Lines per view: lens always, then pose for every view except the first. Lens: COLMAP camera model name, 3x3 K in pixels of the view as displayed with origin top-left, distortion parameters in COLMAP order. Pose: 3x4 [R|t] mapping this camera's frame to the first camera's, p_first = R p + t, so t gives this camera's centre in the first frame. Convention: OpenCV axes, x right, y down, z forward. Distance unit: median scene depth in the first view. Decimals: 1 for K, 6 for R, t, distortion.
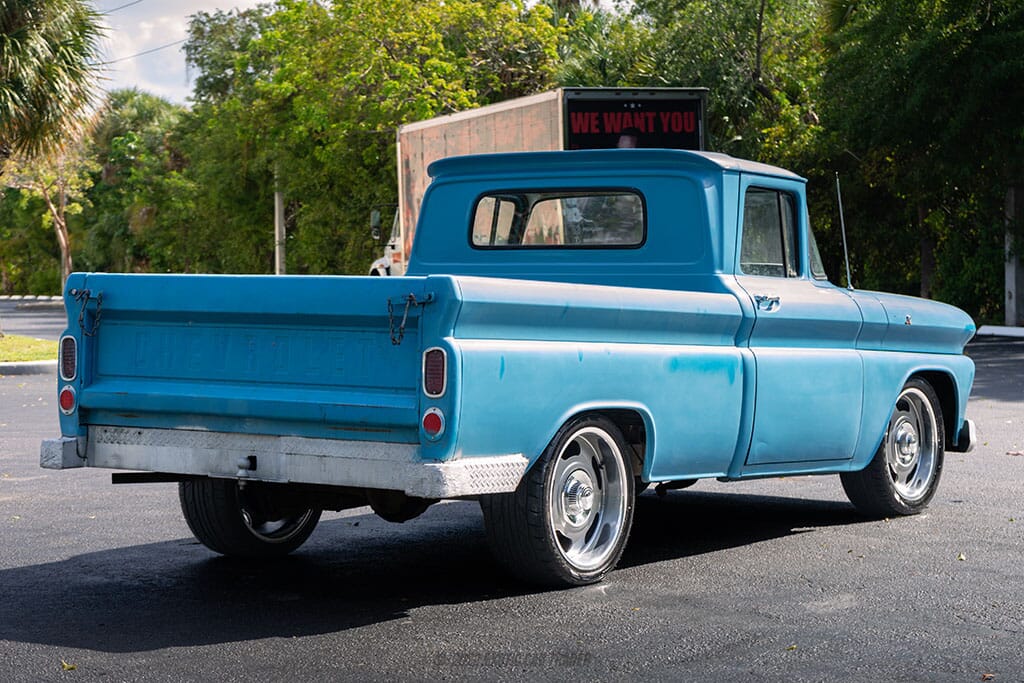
lens RADIAL K [[2193.3, 0, 512.0], [0, 2193.3, 341.5], [0, 0, 1]] dist [-0.032984, -0.076518]
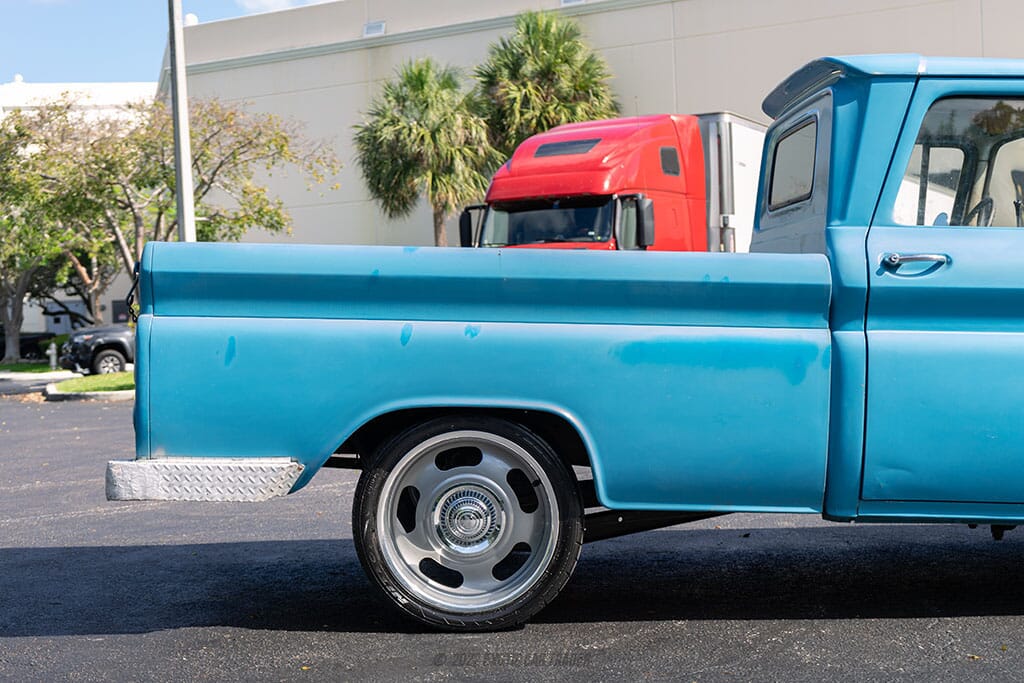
lens RADIAL K [[1842.7, 0, 512.0], [0, 1842.7, 341.5], [0, 0, 1]] dist [-0.004421, 0.086960]
pose [[0.549439, -0.008531, -0.835490, 0.607134], [-0.002831, 0.999923, -0.012072, 0.015534], [0.835529, 0.008998, 0.549373, 0.672928]]
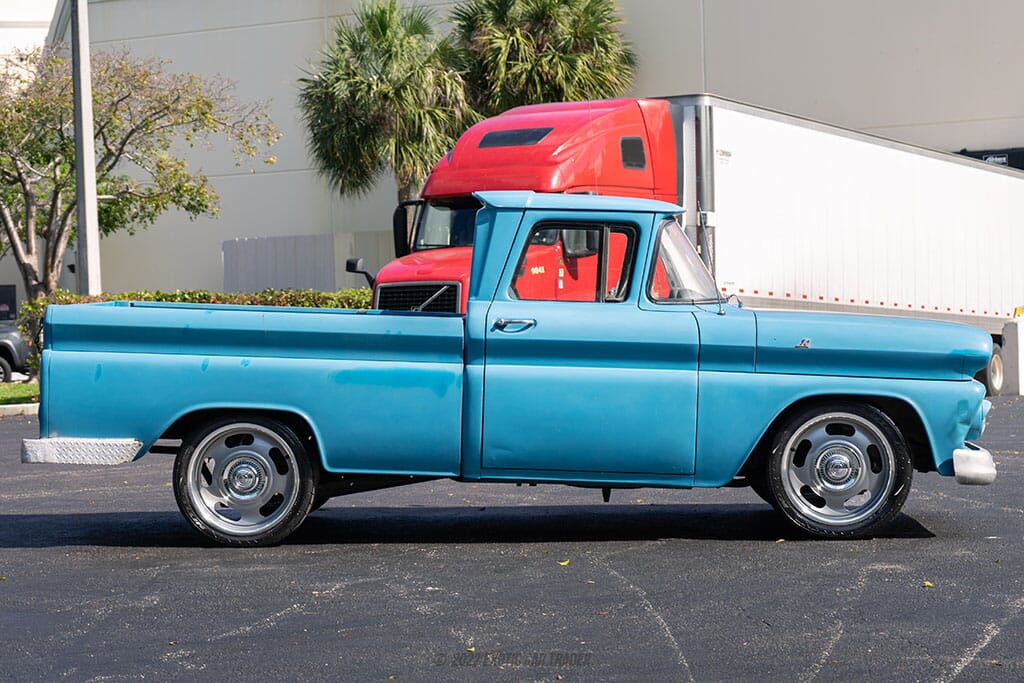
lens RADIAL K [[2441.0, 0, 512.0], [0, 2441.0, 341.5], [0, 0, 1]] dist [-0.018114, 0.565820]
pose [[0.546573, -0.004099, -0.837402, 1.340162], [-0.015182, 0.999775, -0.014803, 0.010387], [0.837274, 0.020804, 0.546388, 0.368341]]
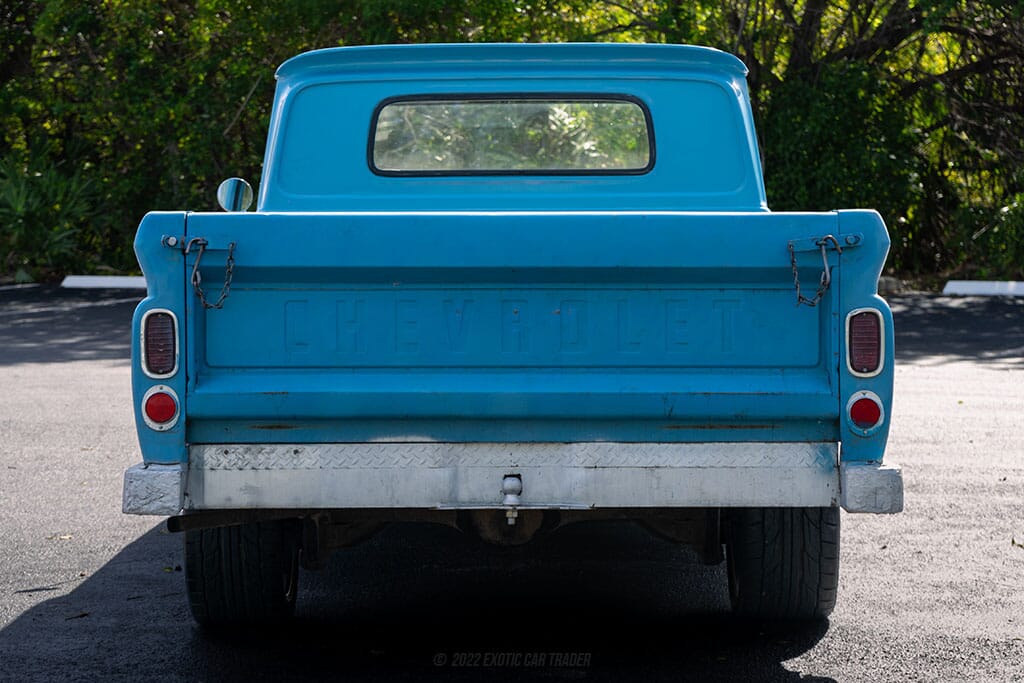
lens RADIAL K [[2441.0, 0, 512.0], [0, 2441.0, 341.5], [0, 0, 1]] dist [-0.018114, 0.565820]
pose [[0.831435, -0.040341, 0.554156, -0.522965], [0.025064, 0.999069, 0.035124, -0.016020], [-0.555057, -0.015313, 0.831671, 0.345957]]
